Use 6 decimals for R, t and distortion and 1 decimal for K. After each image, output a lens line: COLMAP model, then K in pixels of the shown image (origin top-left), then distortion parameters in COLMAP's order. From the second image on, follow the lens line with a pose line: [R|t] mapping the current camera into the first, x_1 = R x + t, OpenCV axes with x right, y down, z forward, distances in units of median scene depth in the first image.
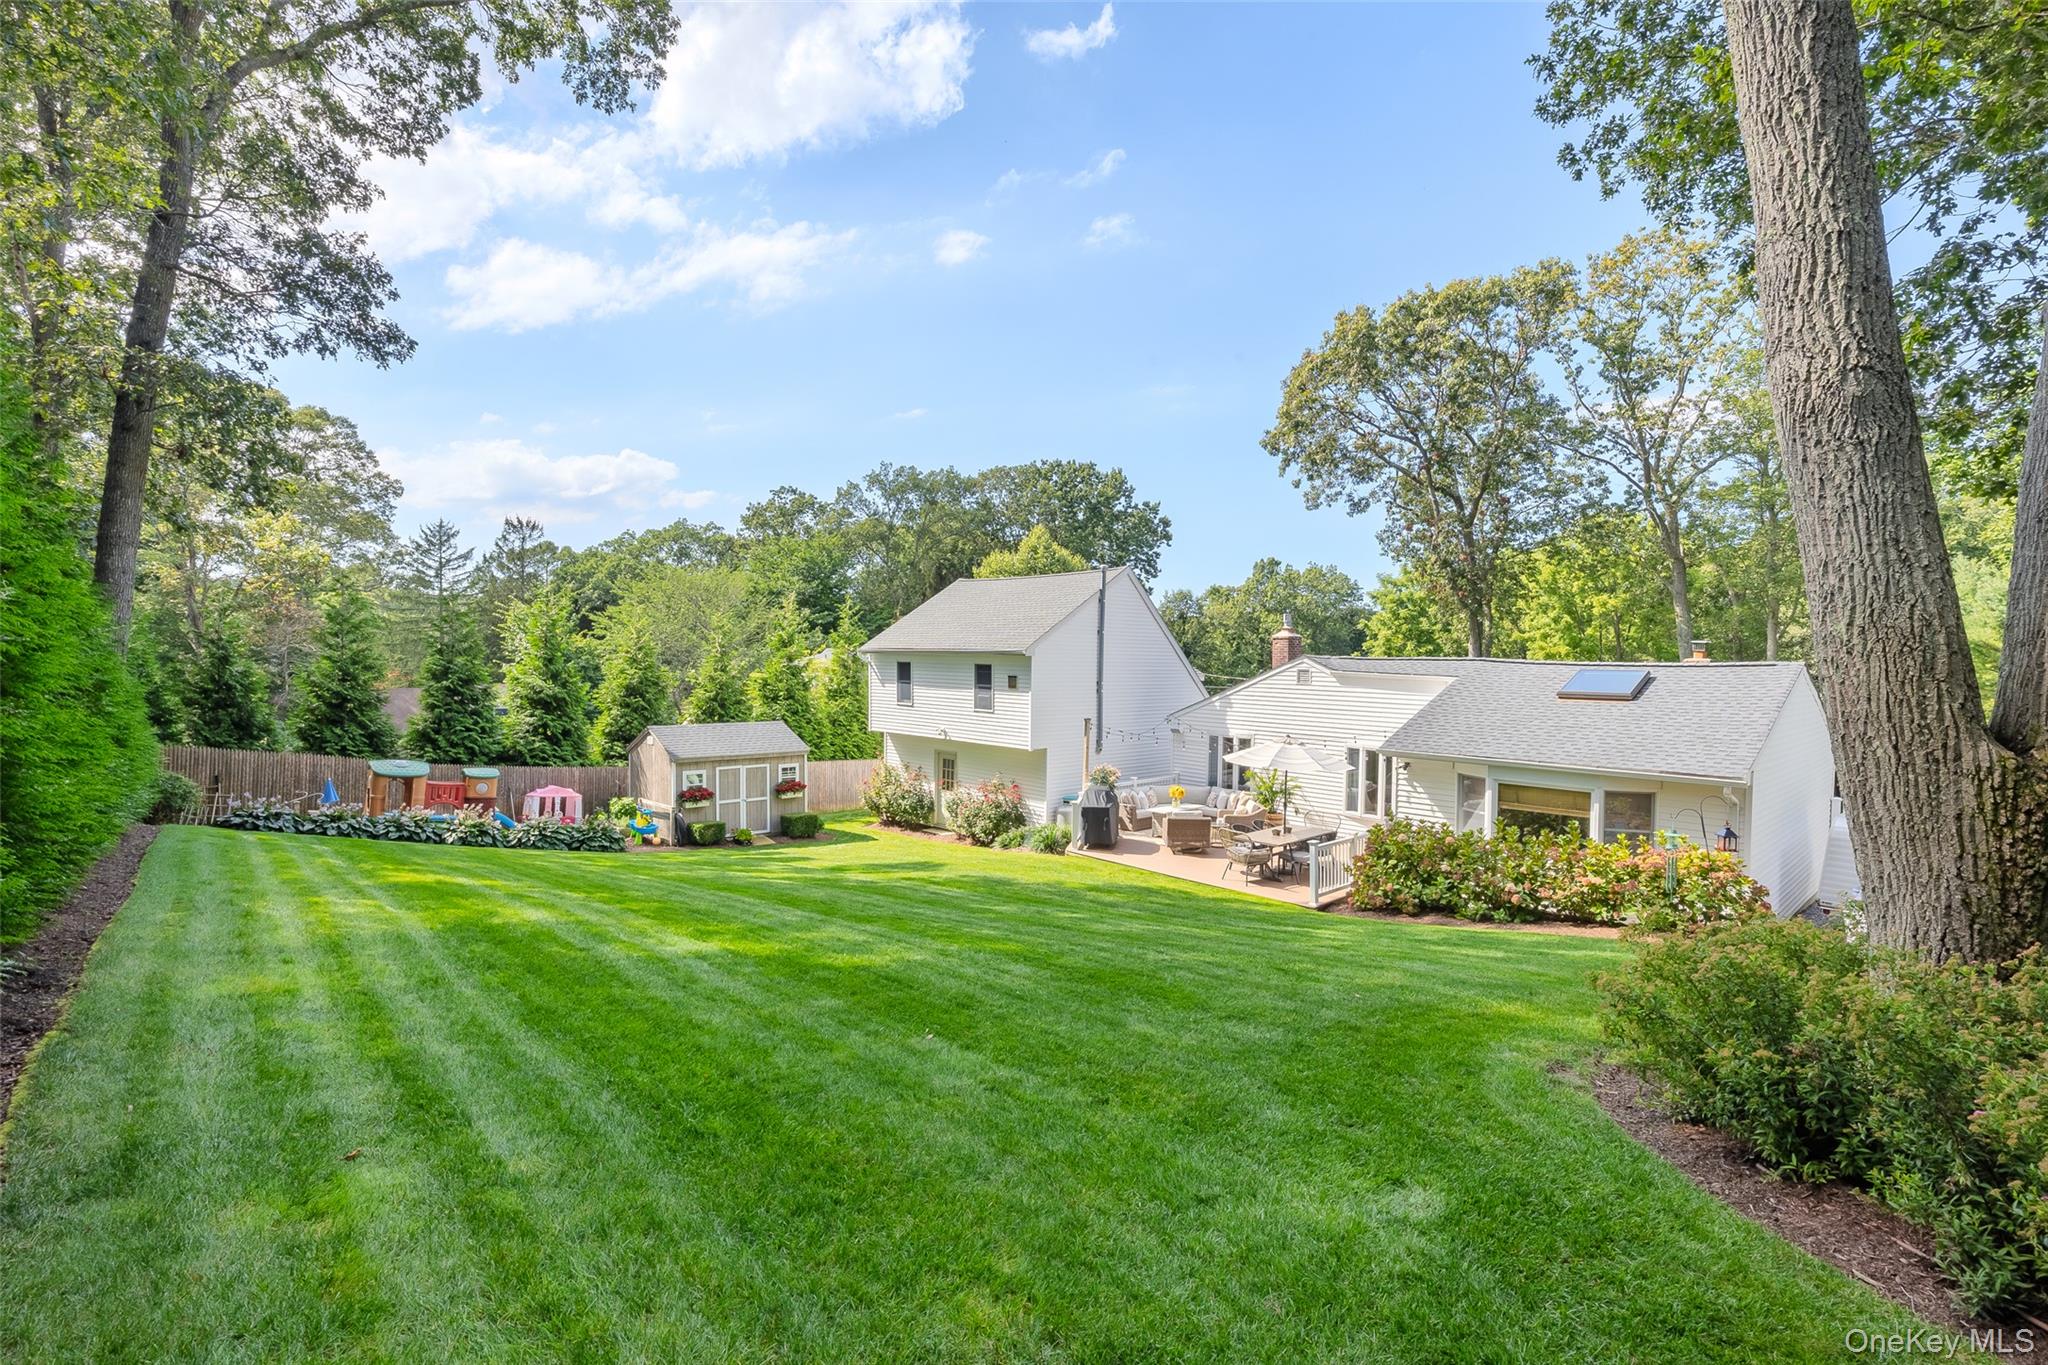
lens RADIAL K [[1017.2, 0, 1030.4], [0, 1017.2, 681.8], [0, 0, 1]] dist [-0.000409, -0.000010]
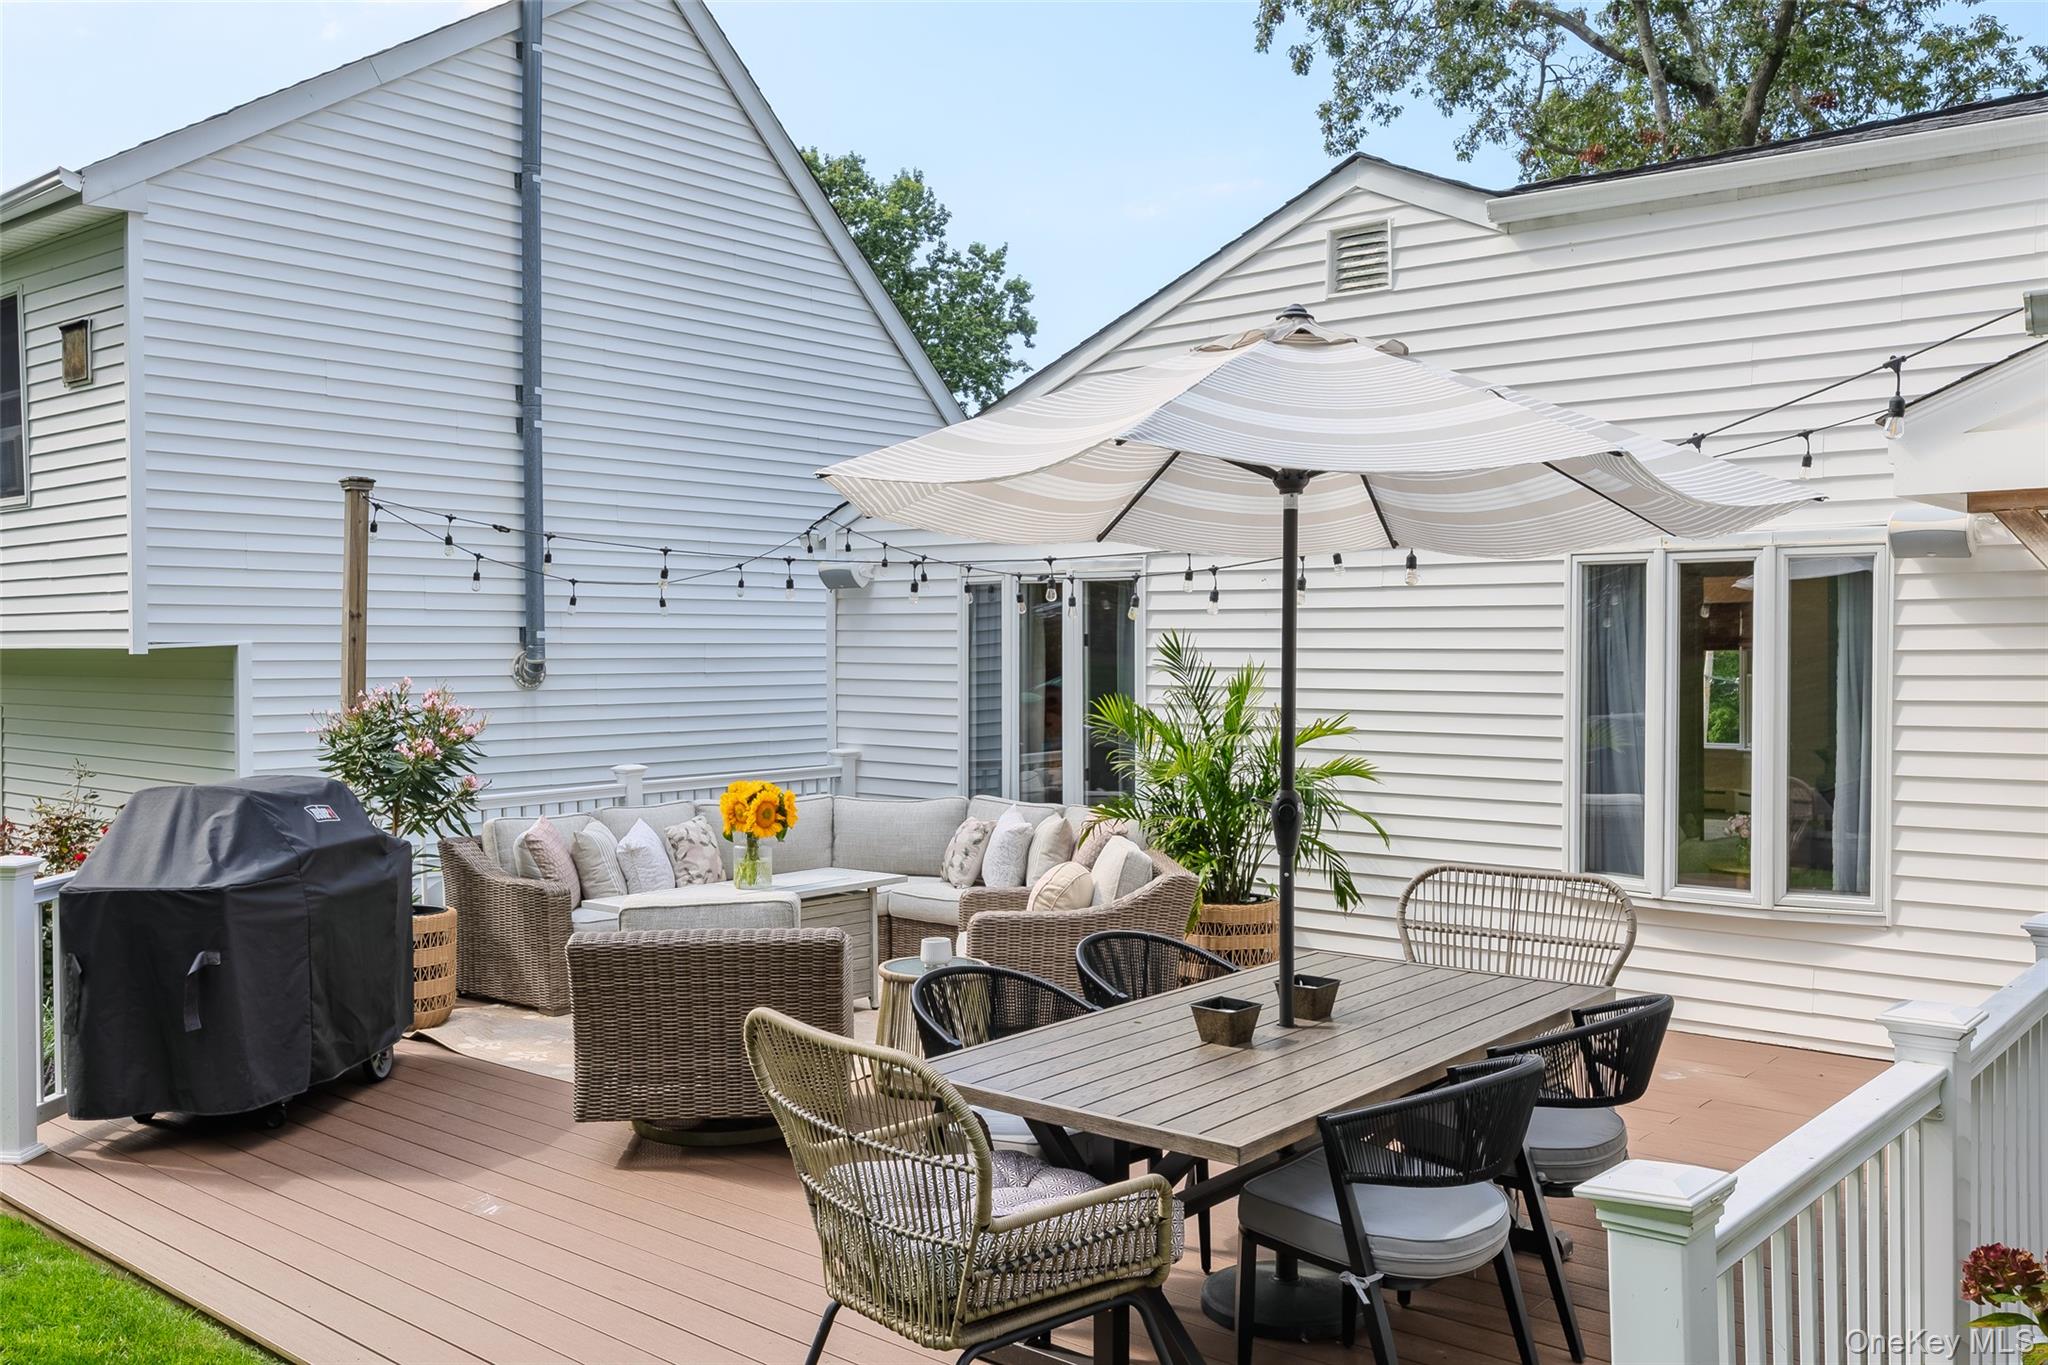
lens RADIAL K [[1718.2, 0, 1020.8], [0, 1718.2, 676.3], [0, 0, 1]] dist [0.005366, 0.000988]
pose [[0.995583, -0.017416, 0.092259, 0.147023], [0.019366, 0.999607, -0.020285, 0.080256], [-0.091869, 0.021982, 0.995528, 0.585635]]
